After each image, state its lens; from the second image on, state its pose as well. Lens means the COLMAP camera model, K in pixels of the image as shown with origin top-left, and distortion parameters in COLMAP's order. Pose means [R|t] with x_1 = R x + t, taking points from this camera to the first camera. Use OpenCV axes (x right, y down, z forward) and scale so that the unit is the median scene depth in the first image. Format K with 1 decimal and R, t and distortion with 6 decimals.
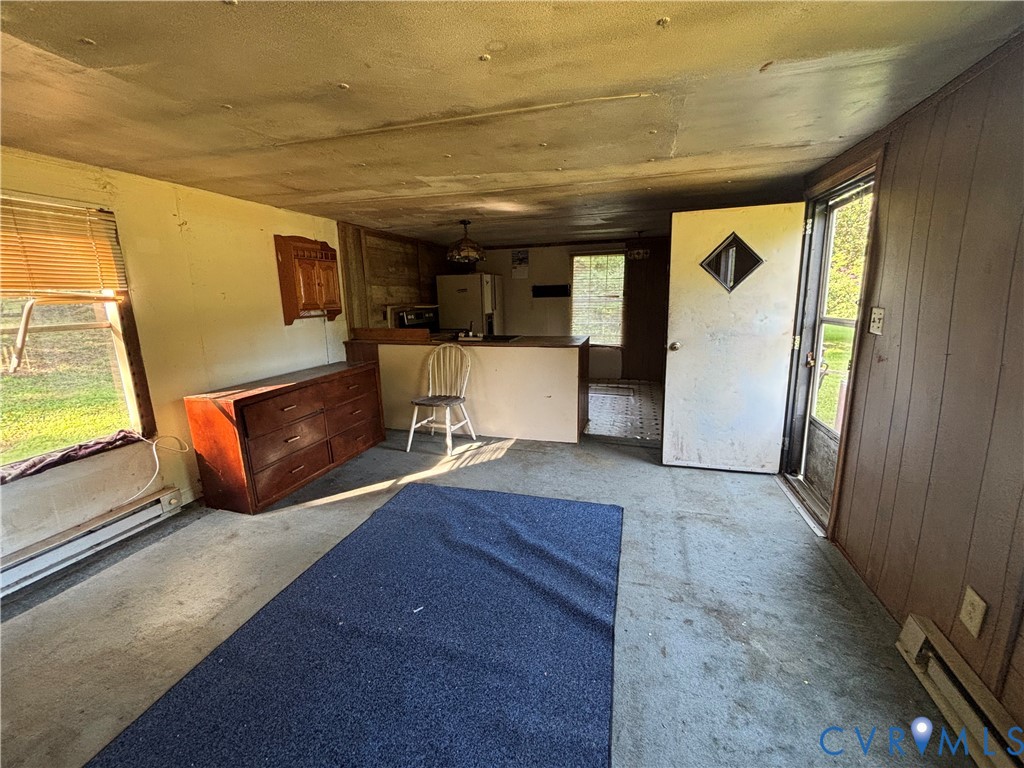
lens RADIAL K [[414.7, 0, 515.7], [0, 414.7, 371.1], [0, 0, 1]] dist [0.000047, 0.000175]
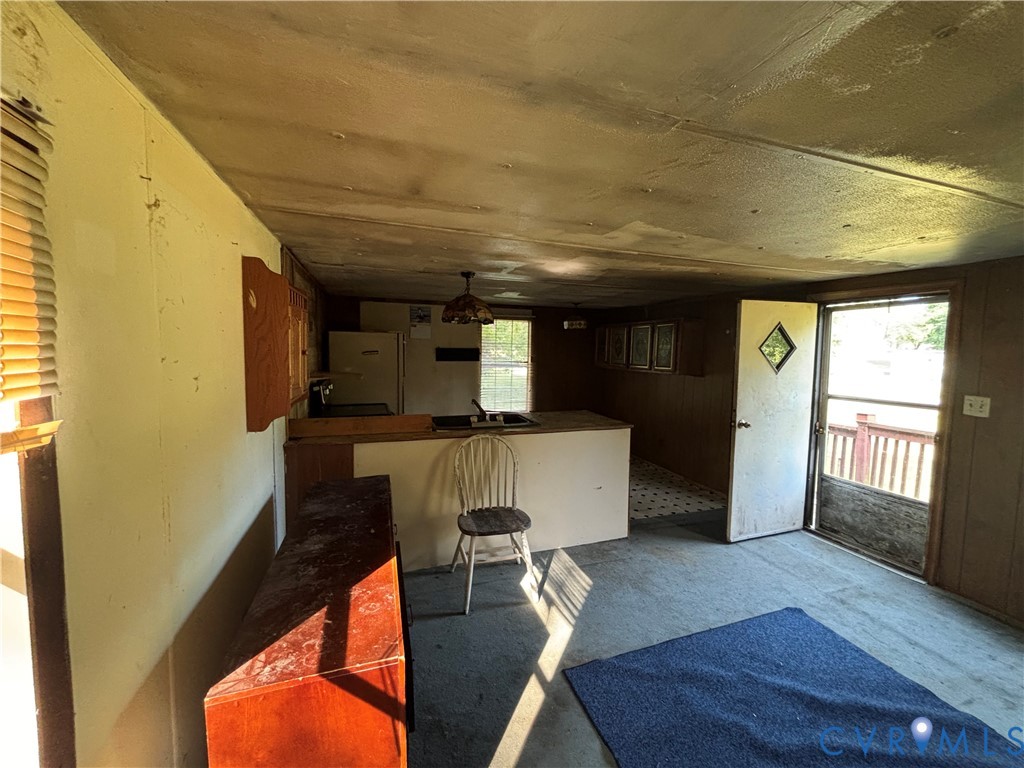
lens RADIAL K [[414.7, 0, 515.7], [0, 414.7, 371.1], [0, 0, 1]] dist [0.000047, 0.000175]
pose [[0.814559, -0.001329, 0.580080, -0.647820], [0.072730, 0.992340, -0.099855, -0.122459], [-0.575504, 0.123527, 0.808416, 0.449743]]
